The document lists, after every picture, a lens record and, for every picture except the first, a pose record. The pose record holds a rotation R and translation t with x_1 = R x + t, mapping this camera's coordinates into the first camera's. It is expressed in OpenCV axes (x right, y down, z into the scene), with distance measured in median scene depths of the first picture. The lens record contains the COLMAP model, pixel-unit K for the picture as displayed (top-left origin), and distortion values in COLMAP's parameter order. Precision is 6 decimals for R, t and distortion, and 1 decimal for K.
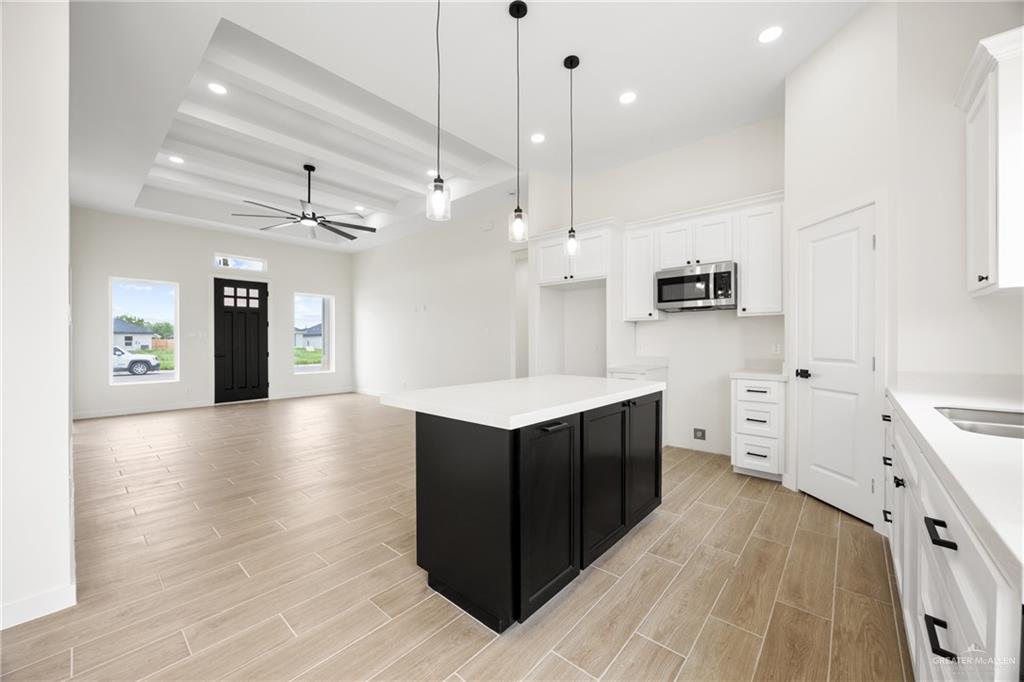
lens RADIAL K [[385.2, 0, 512.0], [0, 385.2, 341.0], [0, 0, 1]] dist [-0.000804, -0.000113]
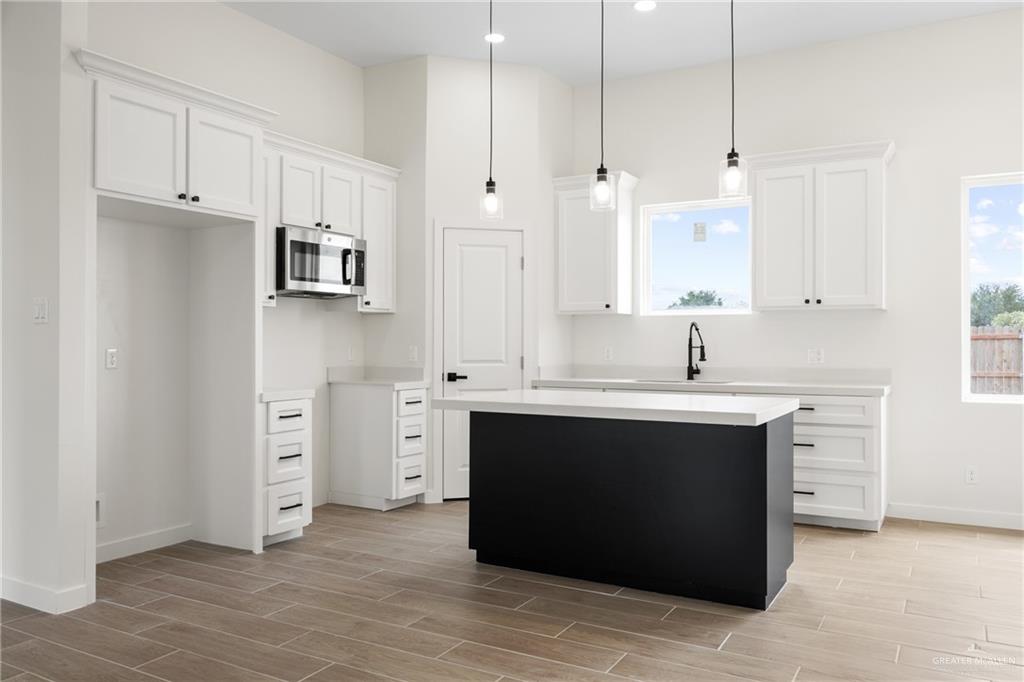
lens RADIAL K [[794.8, 0, 513.9], [0, 794.8, 335.7], [0, 0, 1]] dist [-0.002389, -0.003605]
pose [[-0.207351, 0.010529, 0.978210, -0.444571], [0.000839, 0.999944, -0.010584, 0.000669], [-0.978266, -0.001374, -0.207348, 0.451305]]
